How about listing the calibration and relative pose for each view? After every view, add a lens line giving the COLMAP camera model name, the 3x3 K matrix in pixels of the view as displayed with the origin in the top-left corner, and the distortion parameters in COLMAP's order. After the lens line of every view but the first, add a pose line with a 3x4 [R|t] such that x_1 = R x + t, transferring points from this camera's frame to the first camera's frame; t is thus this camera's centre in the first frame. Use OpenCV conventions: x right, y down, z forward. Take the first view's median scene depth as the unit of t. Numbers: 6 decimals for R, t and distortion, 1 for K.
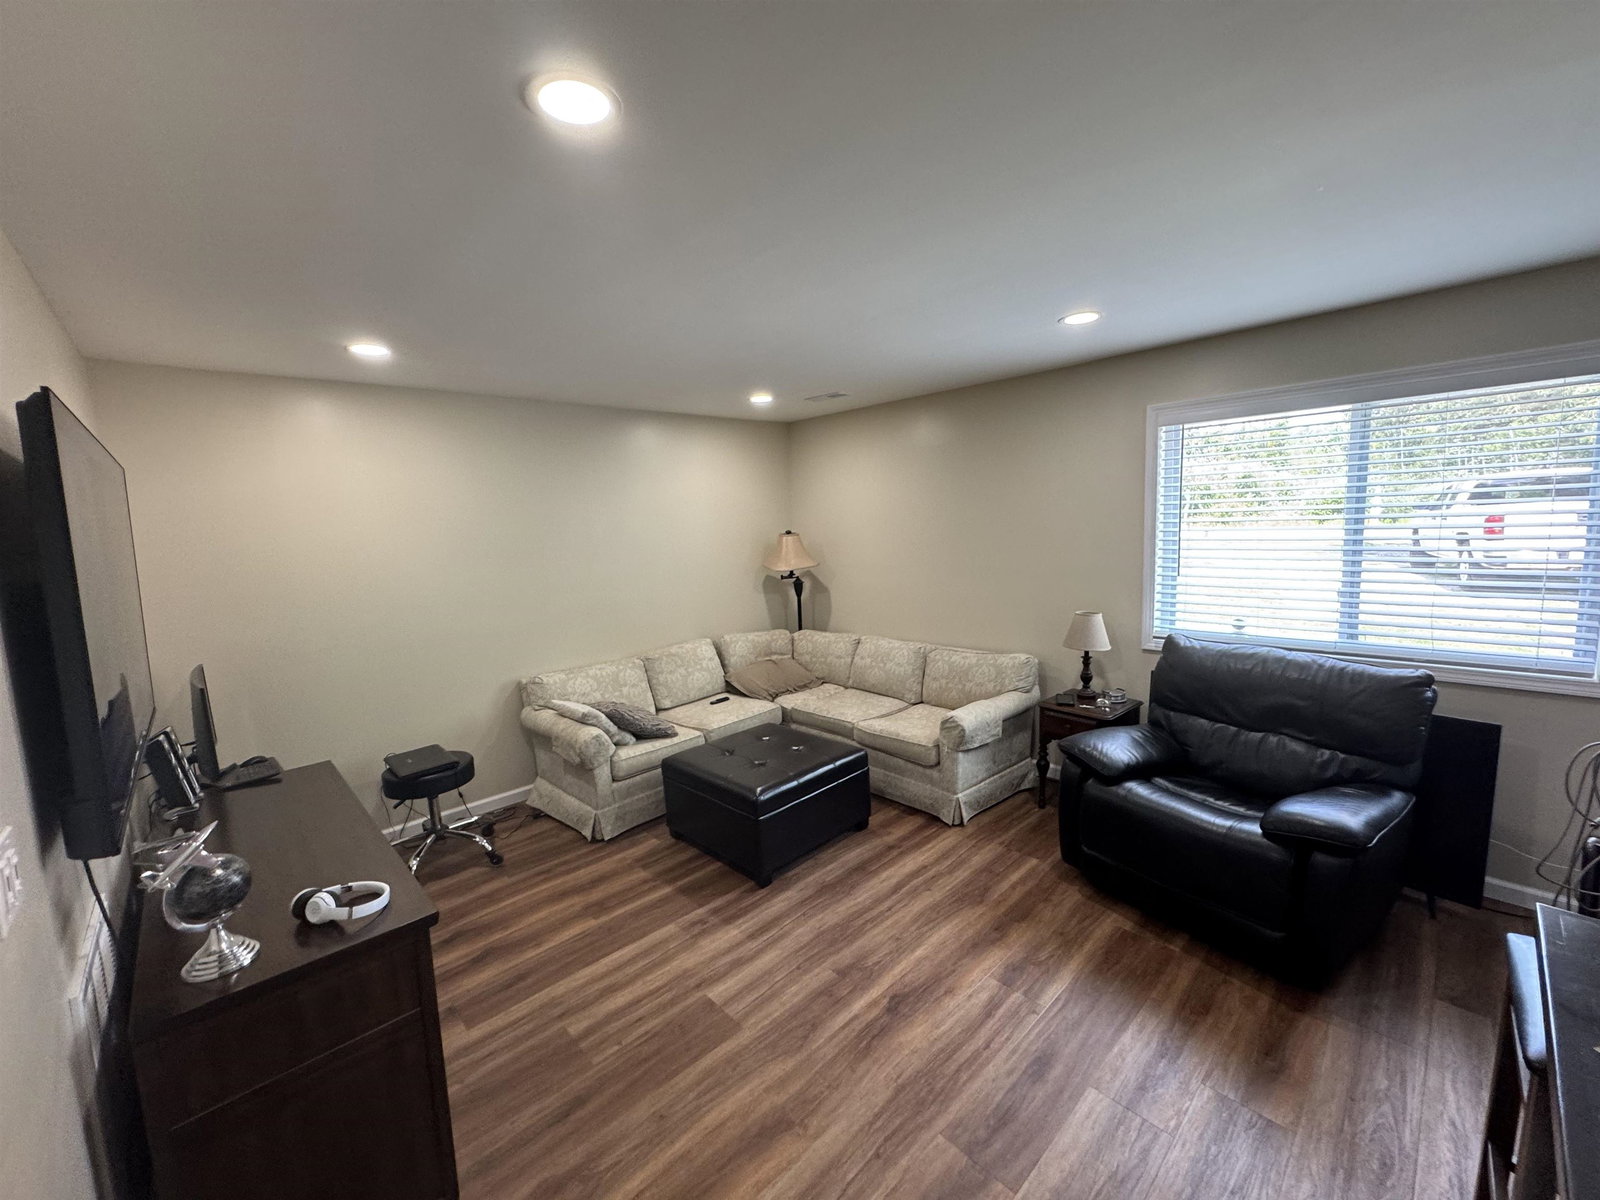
lens RADIAL K [[642.9, 0, 800.0], [0, 642.9, 600.0], [0, 0, 1]] dist [0.001476, 0.000441]
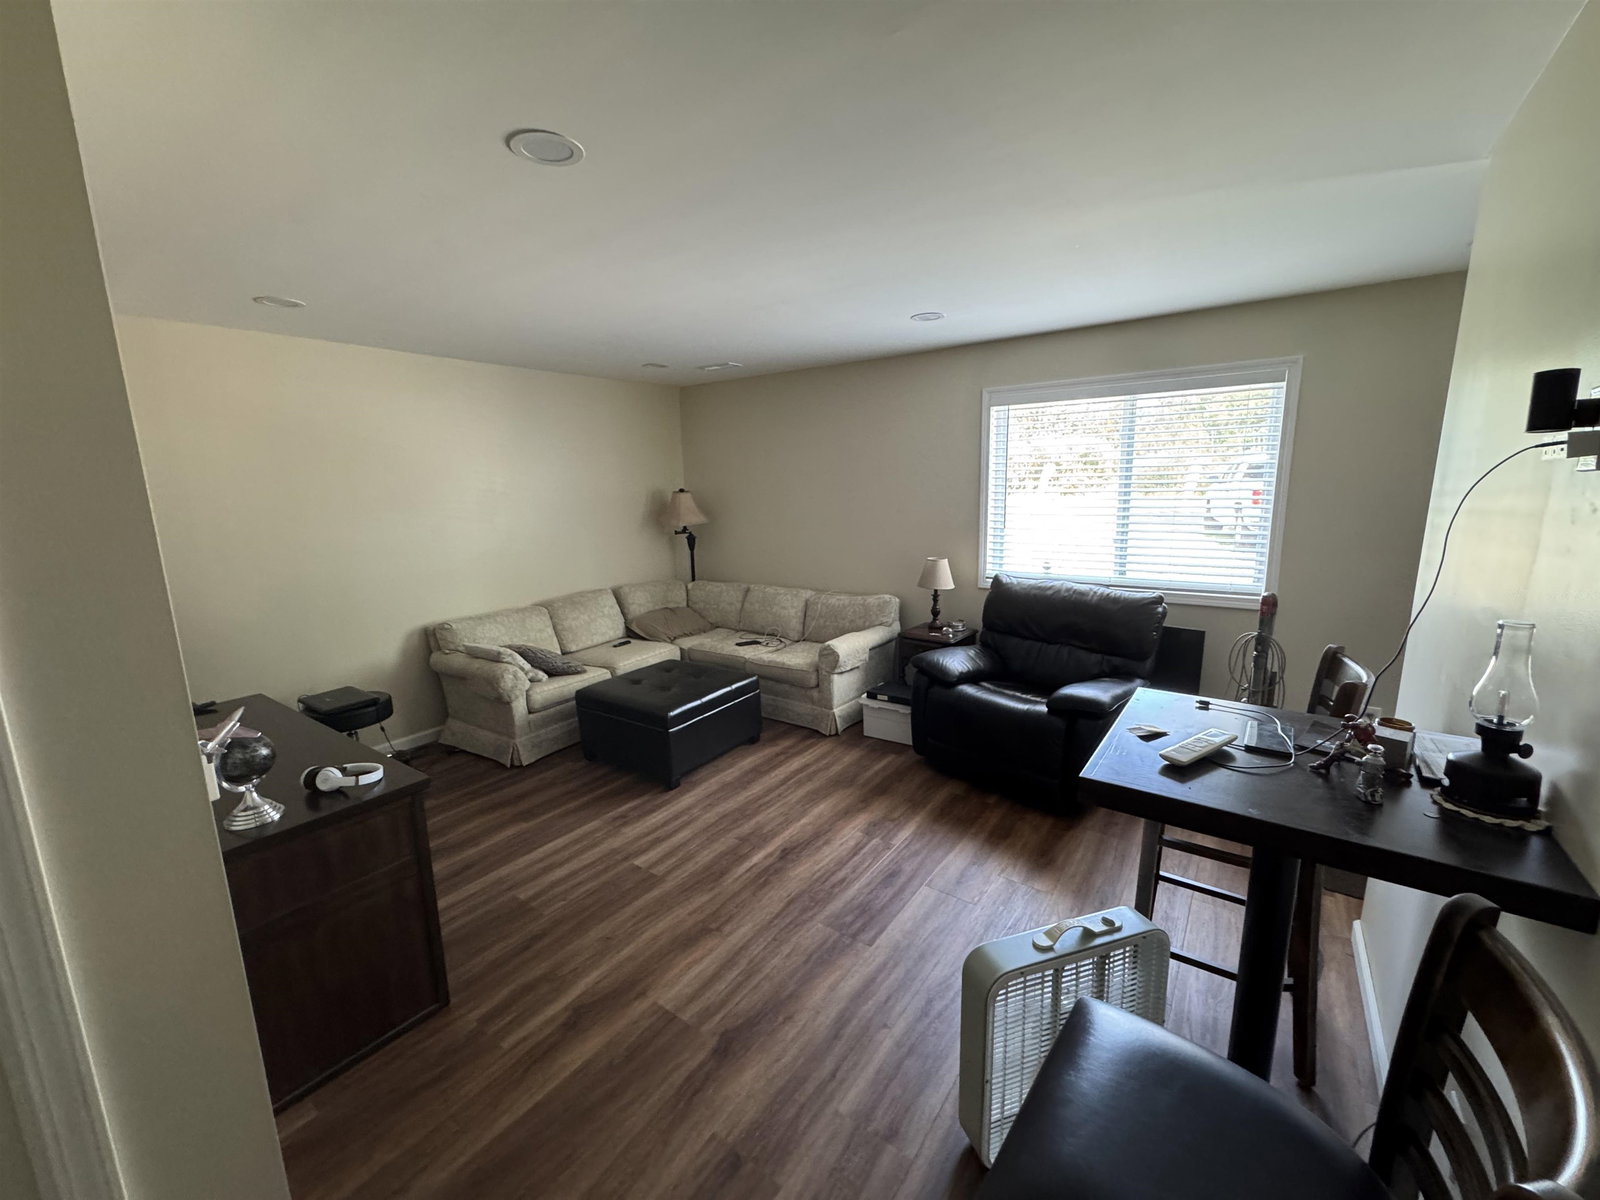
lens RADIAL K [[642.9, 0, 800.0], [0, 642.9, 600.0], [0, 0, 1]] dist [0.001476, 0.000441]
pose [[0.983045, -0.015799, 0.182680, -0.039723], [0.006223, 0.998582, 0.052875, 0.039892], [-0.183257, -0.050841, 0.981750, -0.192141]]
